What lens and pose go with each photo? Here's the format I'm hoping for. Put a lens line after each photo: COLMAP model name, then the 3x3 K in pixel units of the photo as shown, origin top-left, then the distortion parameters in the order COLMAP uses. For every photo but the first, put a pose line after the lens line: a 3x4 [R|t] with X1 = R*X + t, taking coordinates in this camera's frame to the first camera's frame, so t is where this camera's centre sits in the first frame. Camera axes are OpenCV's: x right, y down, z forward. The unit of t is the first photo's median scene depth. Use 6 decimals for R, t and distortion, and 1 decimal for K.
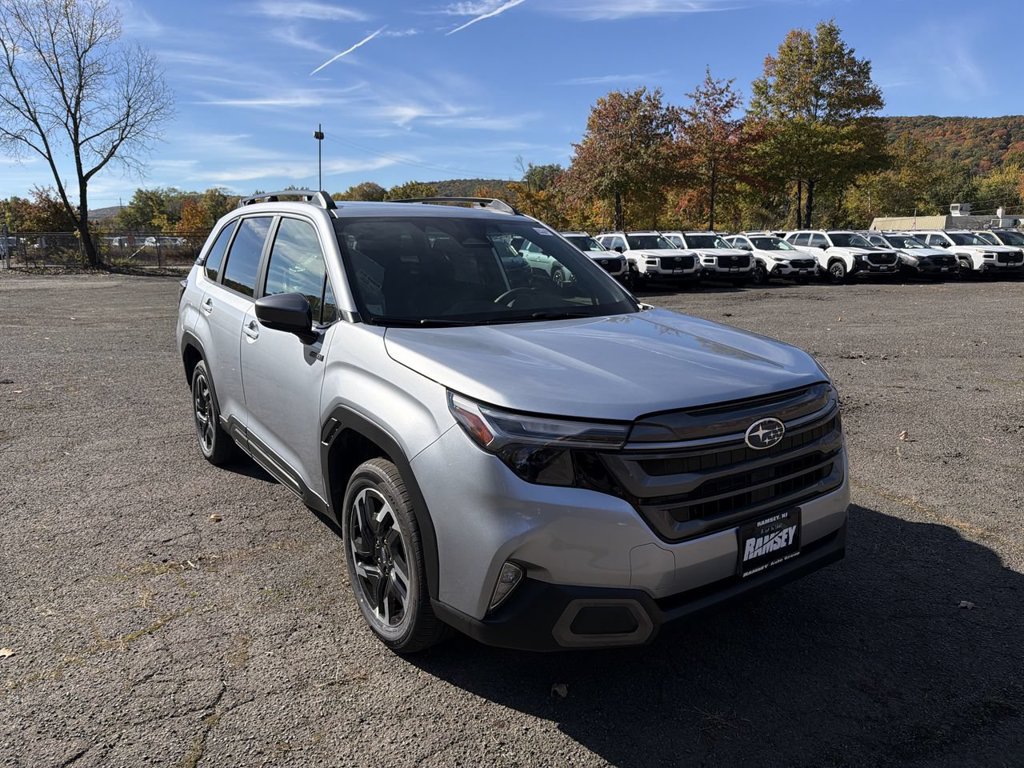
lens RADIAL K [[713.6, 0, 516.8], [0, 713.6, 388.2], [0, 0, 1]] dist [0.026190, -0.031538]
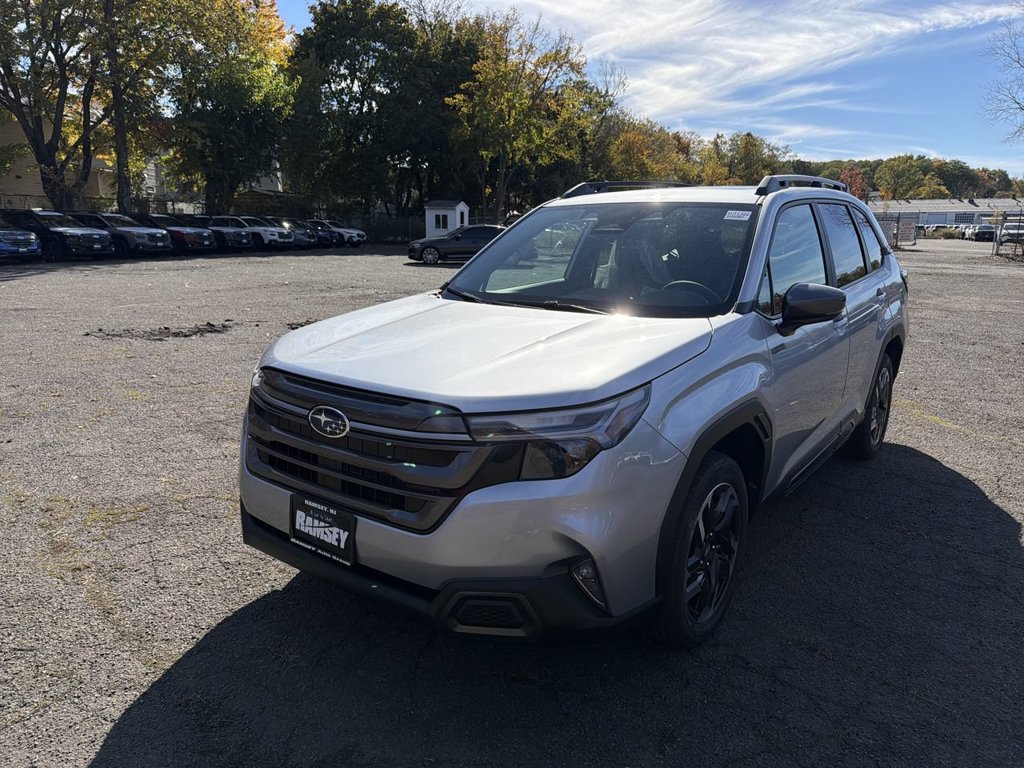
lens RADIAL K [[713.6, 0, 512.0], [0, 713.6, 379.4], [0, 0, 1]] dist [0.026190, -0.031538]
pose [[0.315324, 0.202114, -0.927211, 1.280652], [-0.195798, 0.969890, 0.144831, -0.179596], [0.928566, 0.135877, 0.345403, 0.846127]]
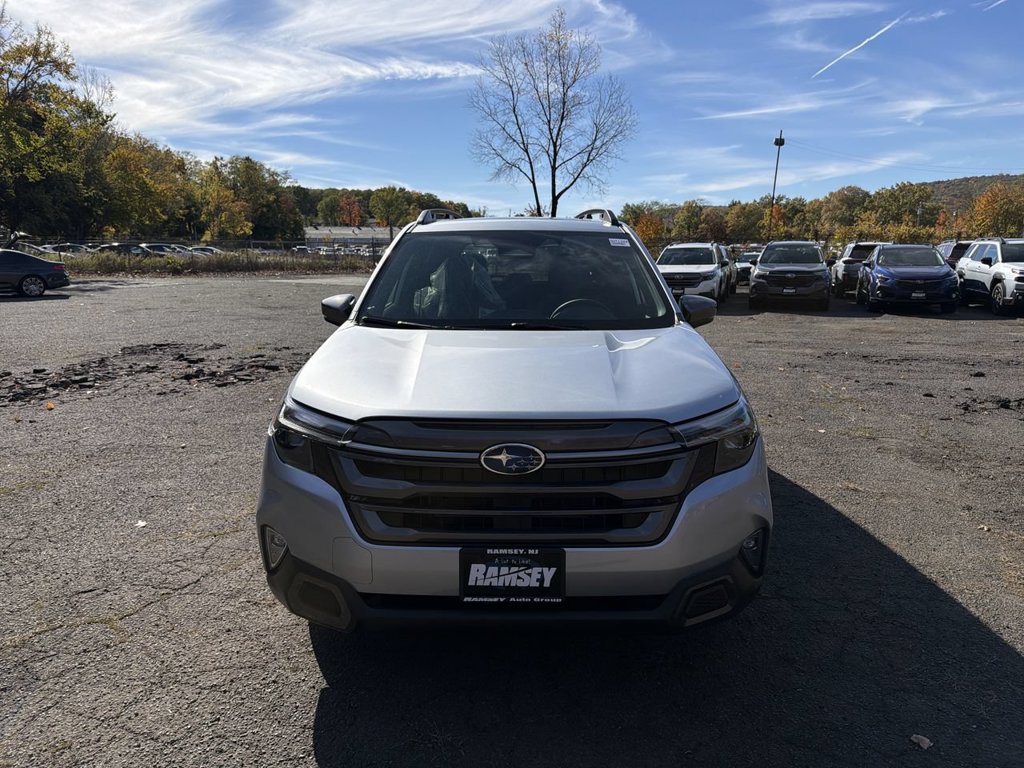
lens RADIAL K [[713.6, 0, 503.3], [0, 713.6, 388.4], [0, 0, 1]] dist [0.026190, -0.031538]
pose [[0.813374, 0.111380, -0.570980, 0.823805], [-0.117976, 0.992687, 0.025584, -0.048898], [0.569654, 0.046553, 0.820565, 0.209110]]
